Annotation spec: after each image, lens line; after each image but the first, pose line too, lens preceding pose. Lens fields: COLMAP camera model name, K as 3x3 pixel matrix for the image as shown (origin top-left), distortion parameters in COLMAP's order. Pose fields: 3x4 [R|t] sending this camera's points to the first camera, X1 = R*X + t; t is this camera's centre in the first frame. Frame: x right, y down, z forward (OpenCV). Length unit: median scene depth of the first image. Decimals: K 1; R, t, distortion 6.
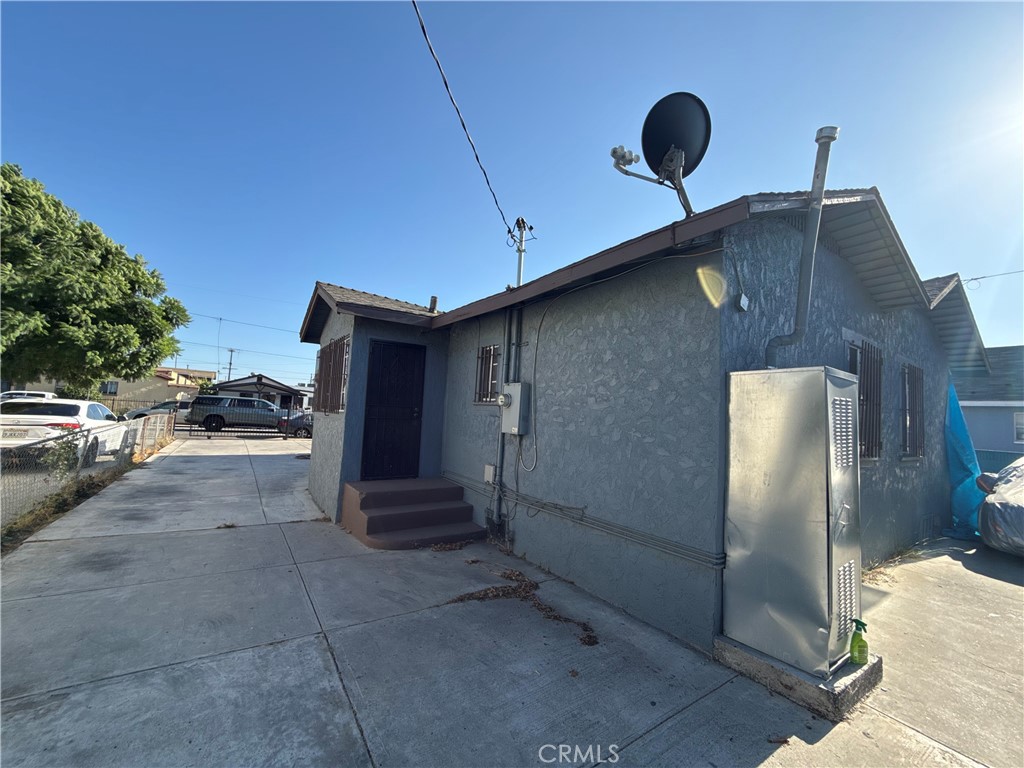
lens RADIAL K [[409.4, 0, 528.0], [0, 409.4, 352.2], [0, 0, 1]] dist [-0.001236, -0.000238]
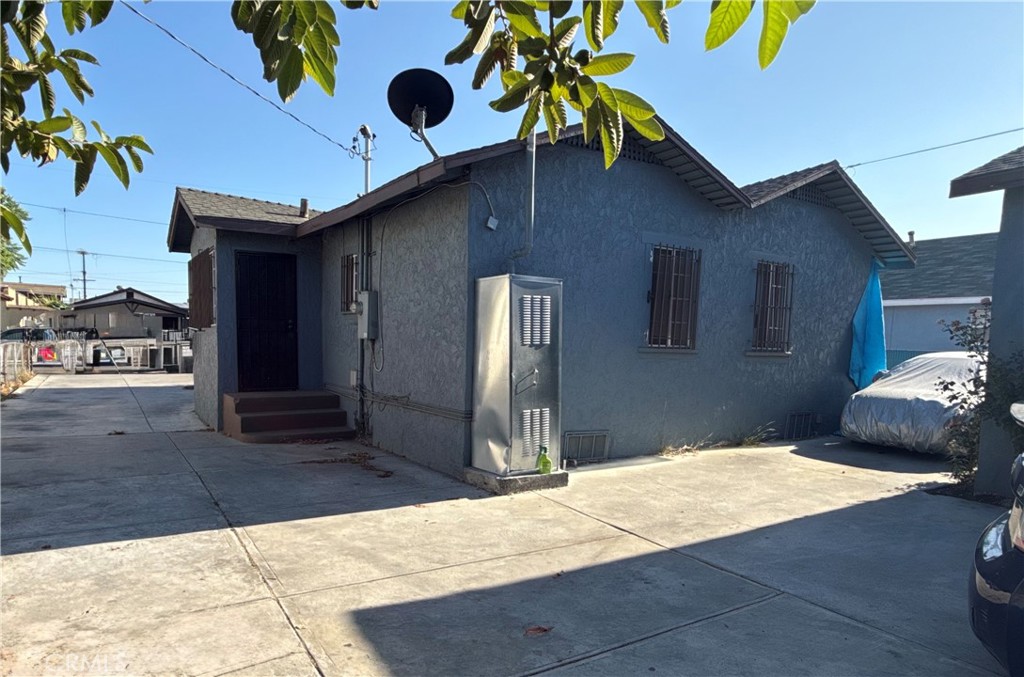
lens RADIAL K [[635.8, 0, 511.9], [0, 635.8, 339.2], [0, 0, 1]] dist [-0.005132, 0.000663]
pose [[0.998743, -0.028221, -0.041414, 0.348523], [0.034301, 0.987425, 0.154324, -0.036223], [0.036538, -0.155551, 0.987152, -0.528386]]
